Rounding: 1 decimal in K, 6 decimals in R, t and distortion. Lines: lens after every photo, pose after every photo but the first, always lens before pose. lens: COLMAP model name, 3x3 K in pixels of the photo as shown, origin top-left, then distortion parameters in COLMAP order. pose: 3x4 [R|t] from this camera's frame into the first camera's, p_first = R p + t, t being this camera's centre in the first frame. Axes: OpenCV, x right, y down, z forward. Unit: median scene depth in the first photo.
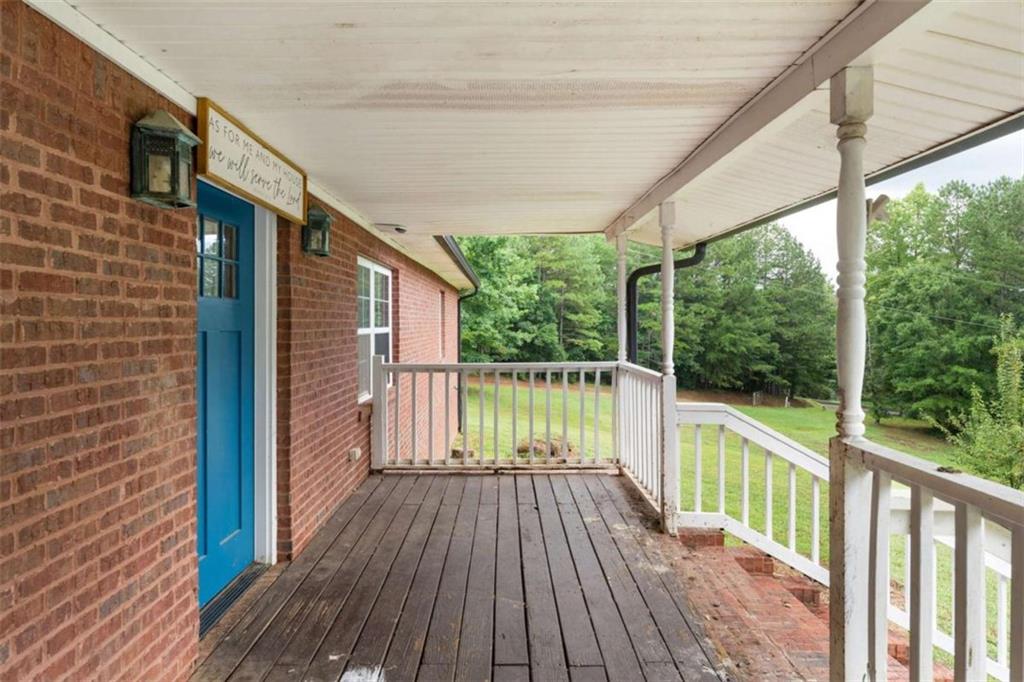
lens RADIAL K [[566.2, 0, 504.7], [0, 566.2, 322.2], [0, 0, 1]] dist [-0.000152, -0.000325]
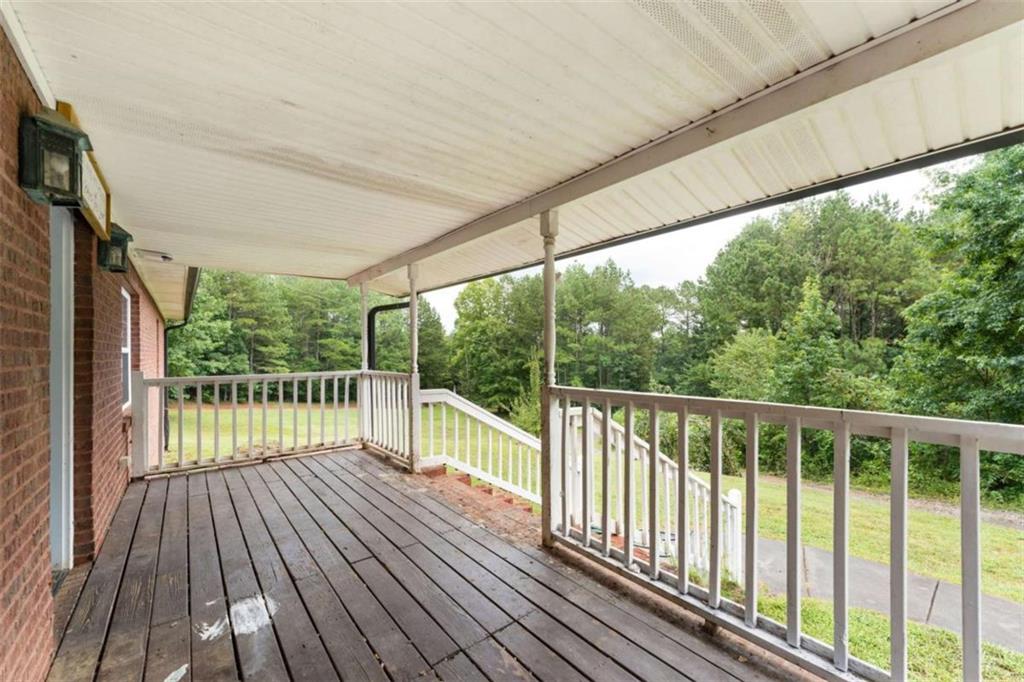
lens RADIAL K [[410.5, 0, 488.6], [0, 410.5, 352.1], [0, 0, 1]] dist [-0.000720, 0.000374]
pose [[0.795499, 0.000930, 0.605955, -0.172293], [0.003864, 0.999971, -0.006608, 0.030792], [-0.605943, 0.007598, 0.795472, -0.028781]]
